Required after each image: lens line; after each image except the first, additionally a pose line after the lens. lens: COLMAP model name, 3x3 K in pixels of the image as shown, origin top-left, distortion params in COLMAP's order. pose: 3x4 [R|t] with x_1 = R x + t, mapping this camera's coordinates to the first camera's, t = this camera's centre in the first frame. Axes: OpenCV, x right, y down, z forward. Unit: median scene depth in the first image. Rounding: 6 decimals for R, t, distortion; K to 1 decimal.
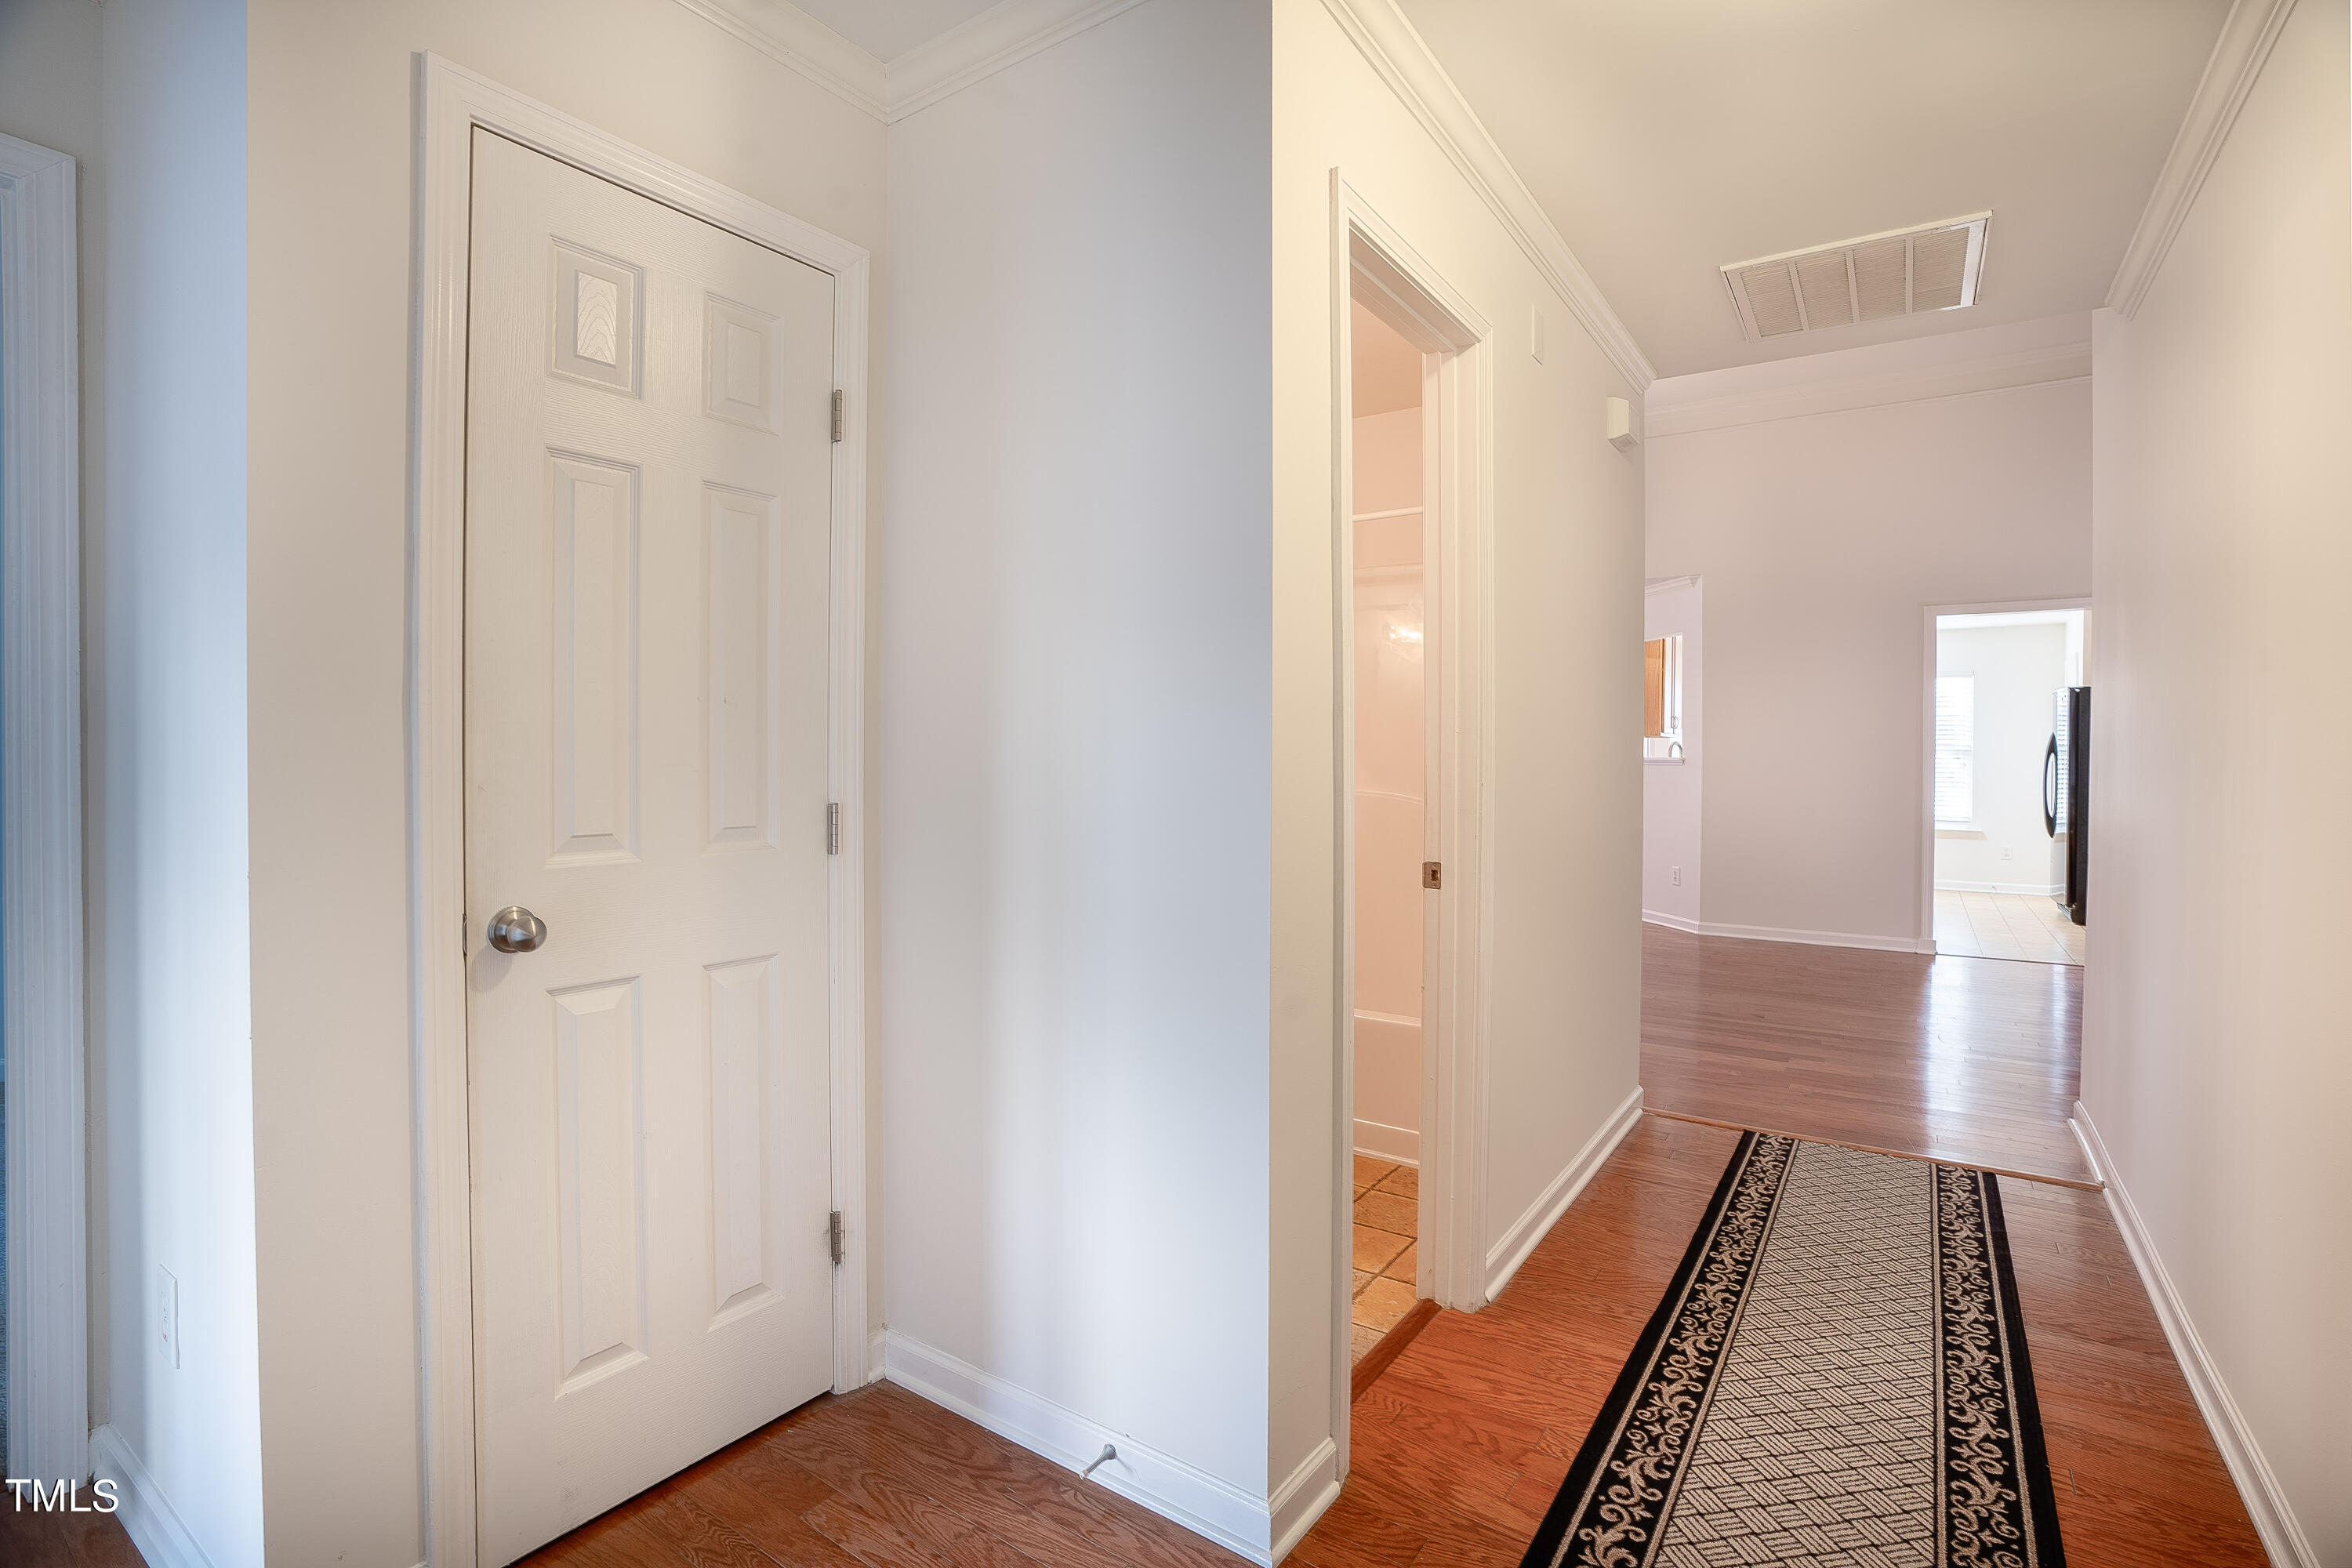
lens RADIAL K [[1086.3, 0, 1184.7], [0, 1086.3, 773.9], [0, 0, 1]] dist [-0.047594, 0.011350]
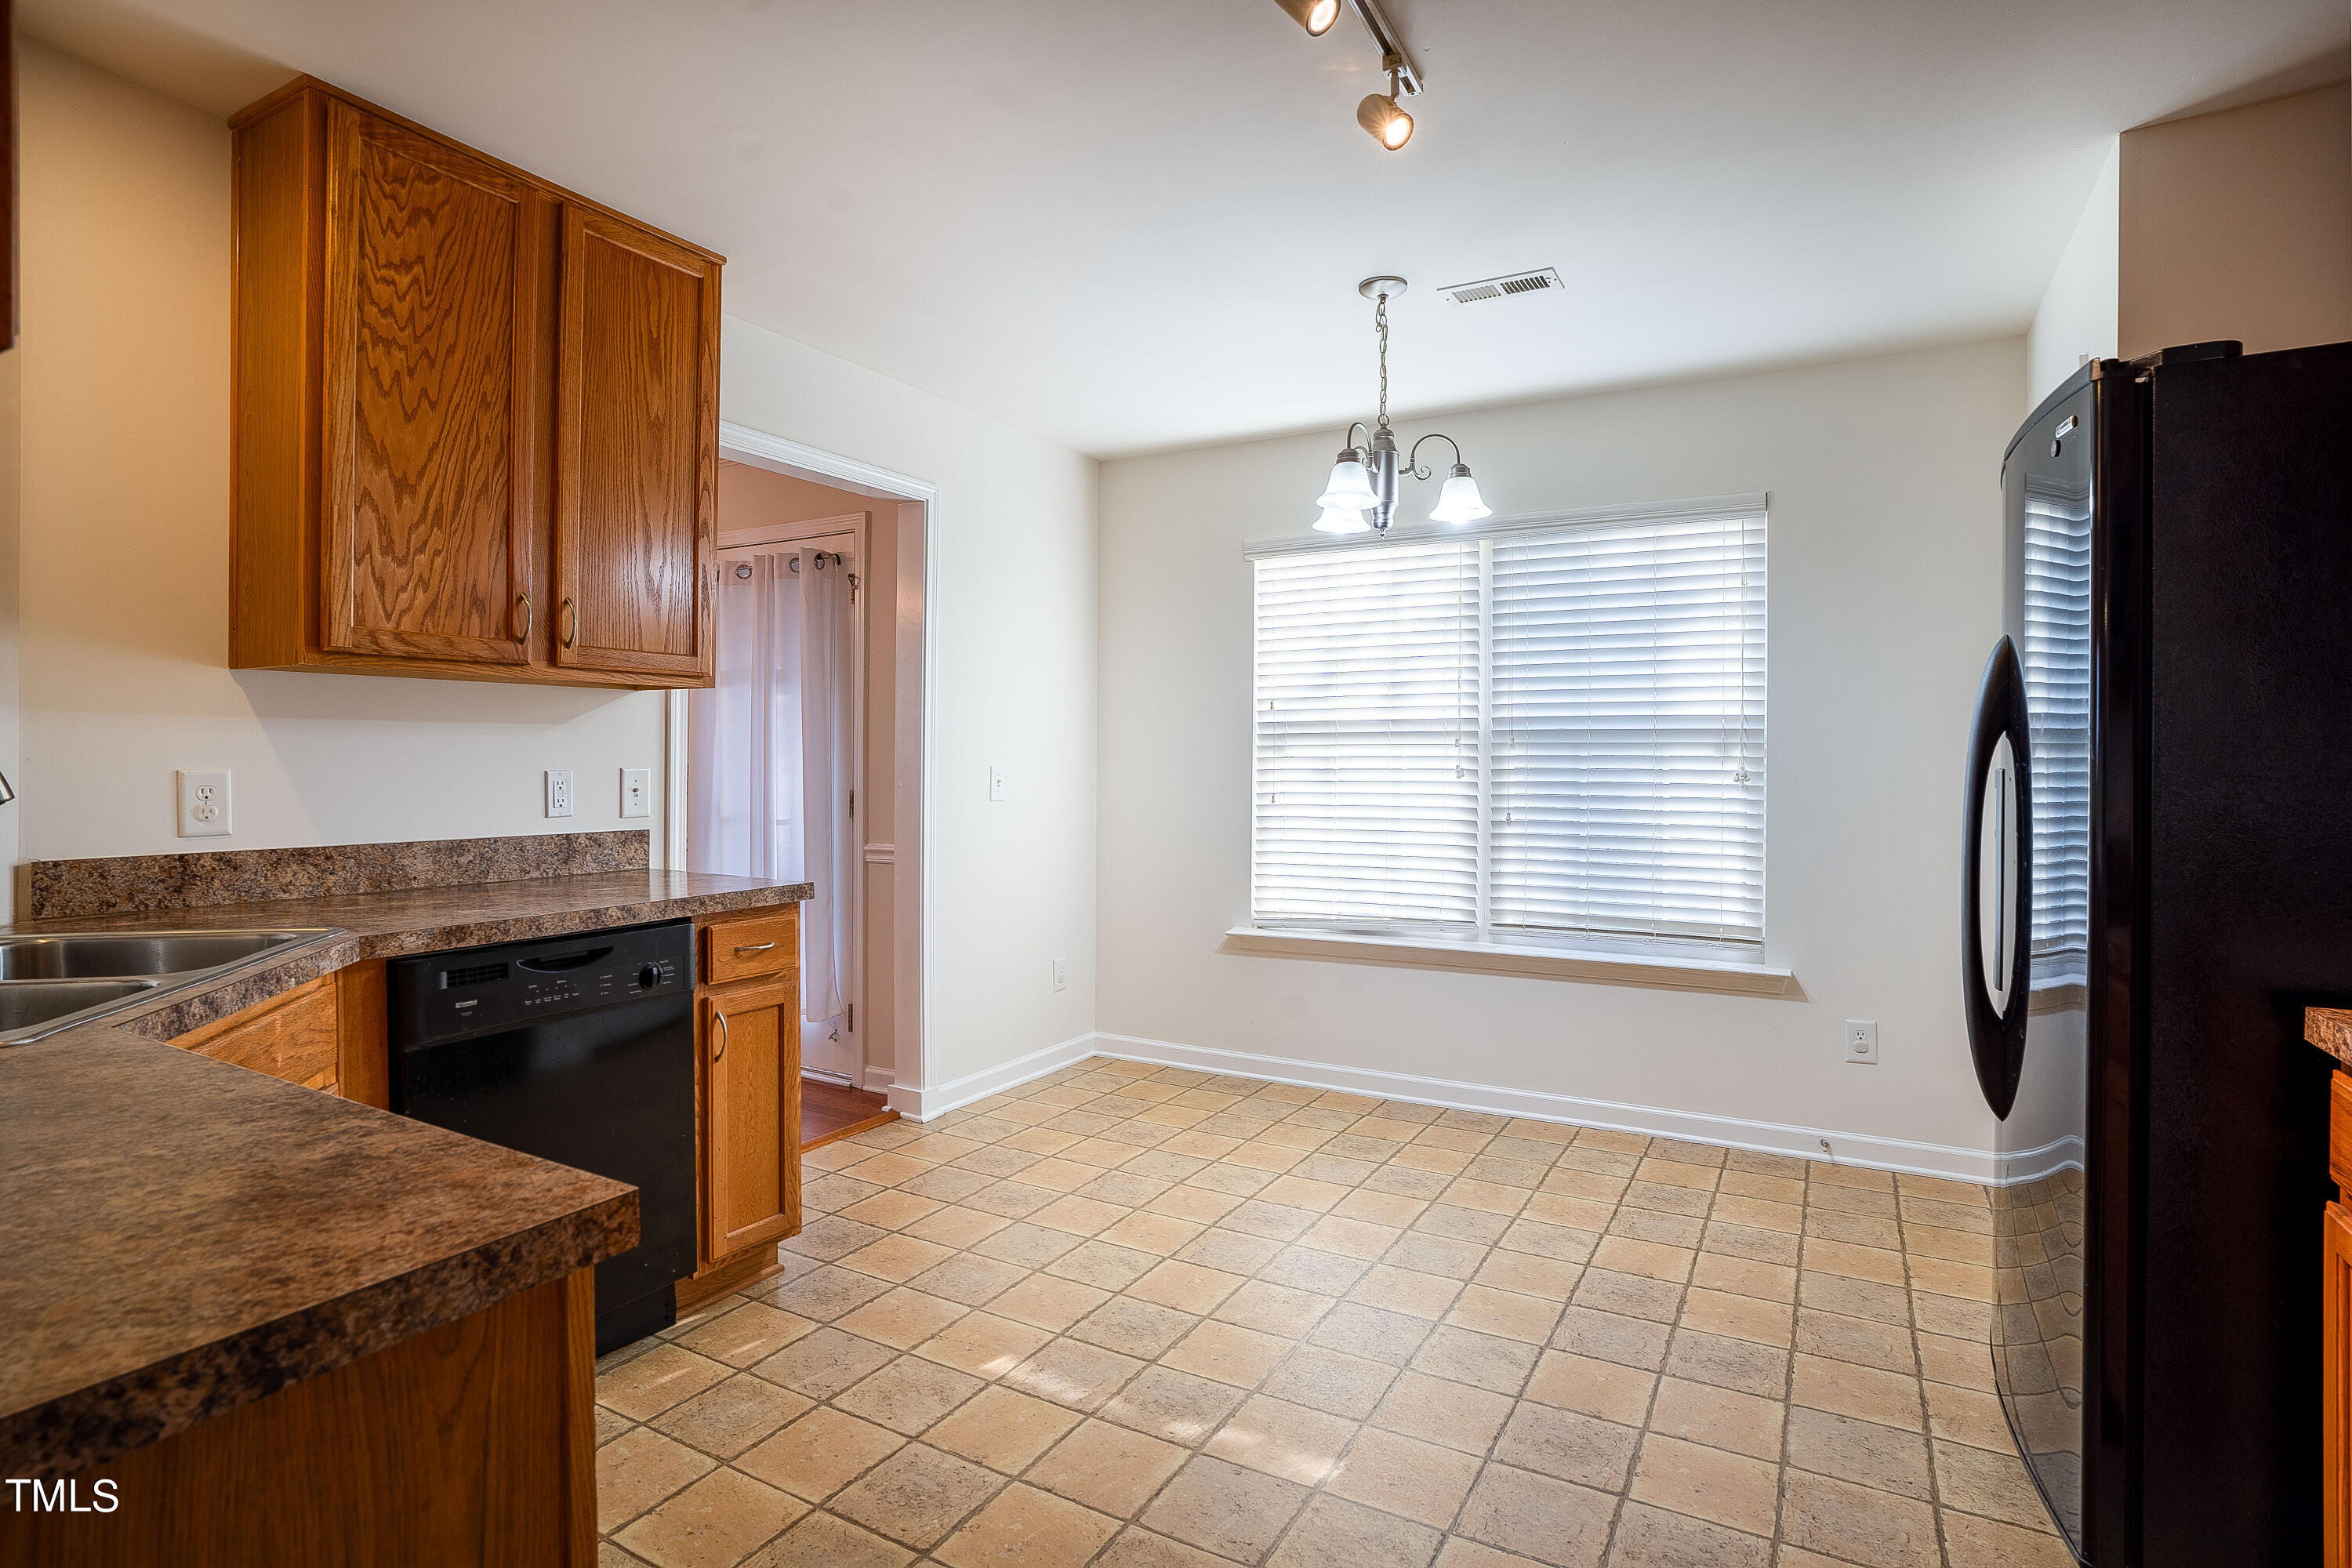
lens RADIAL K [[1164.7, 0, 1174.0], [0, 1164.7, 762.5], [0, 0, 1]] dist [-0.038278, 0.000251]
pose [[0.997432, -0.006315, 0.071338, 0.631014], [0.006690, 0.999965, -0.005026, -0.012574], [-0.071304, 0.005490, 0.997440, 0.774261]]
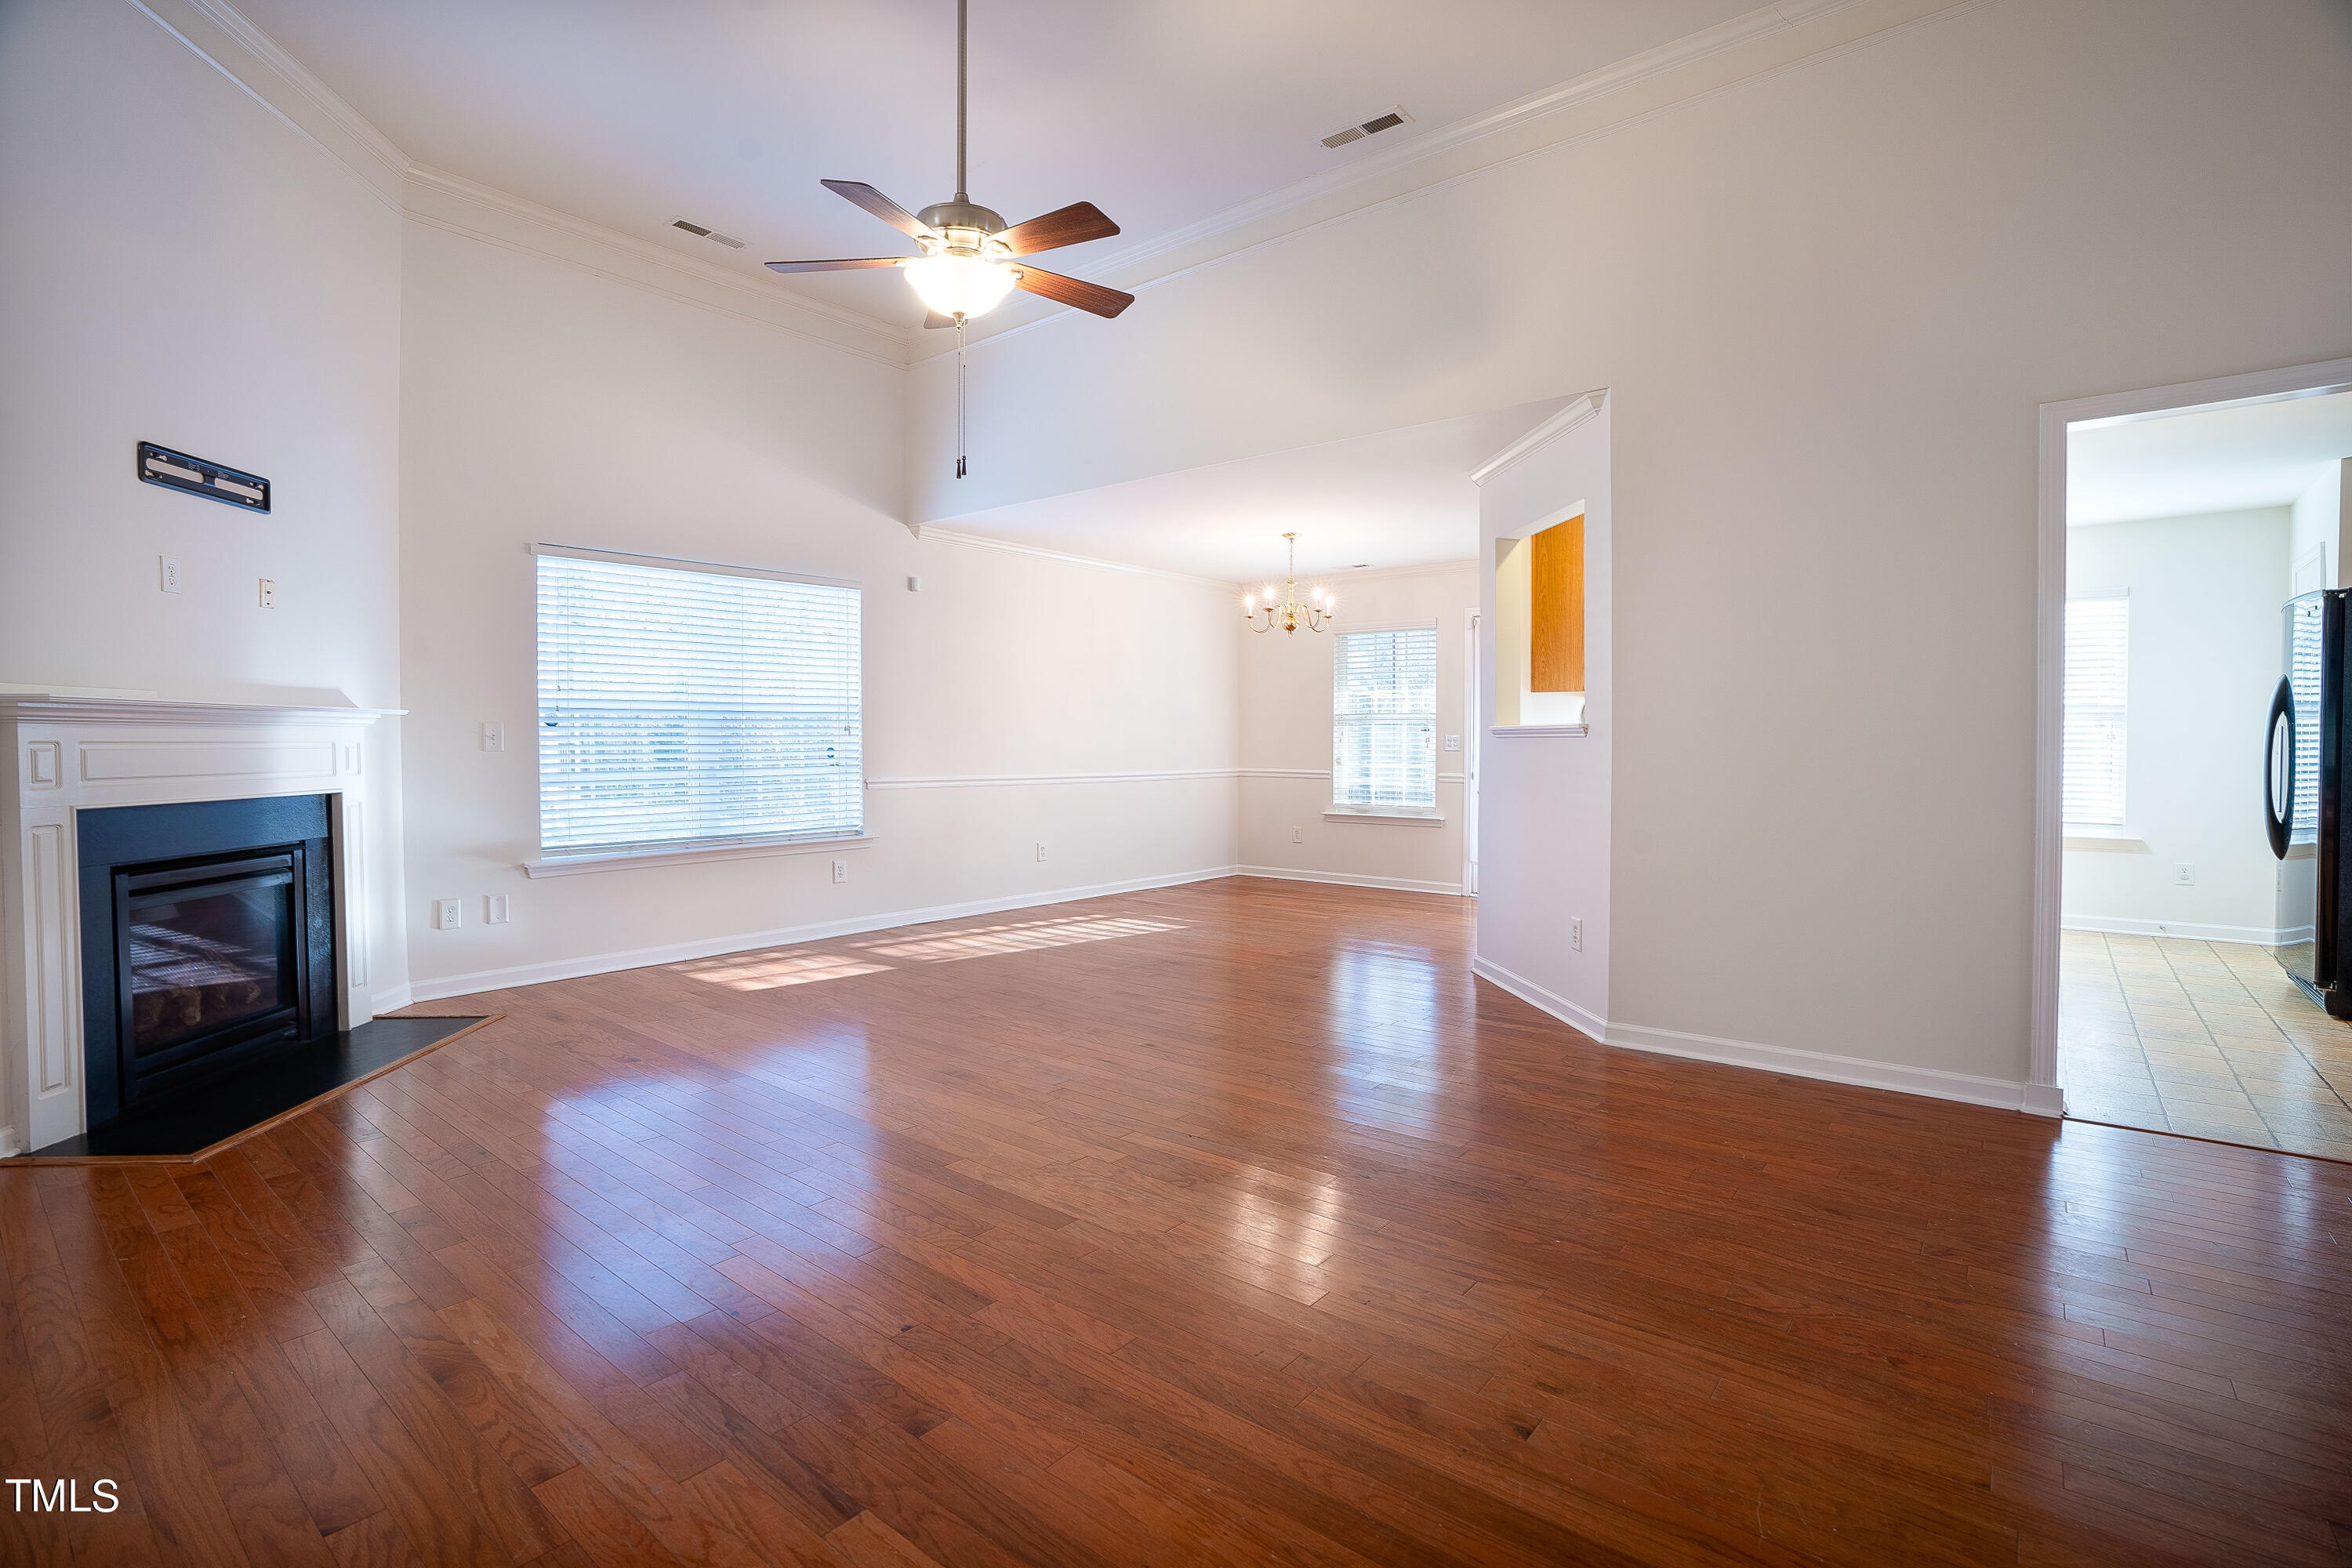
lens RADIAL K [[1086.3, 0, 1170.0], [0, 1086.3, 772.6], [0, 0, 1]] dist [-0.047594, 0.011350]
pose [[0.996037, -0.007431, -0.088632, 0.271713], [0.008500, 0.999895, 0.011694, 0.002006], [0.088535, -0.012401, 0.995996, 0.384438]]
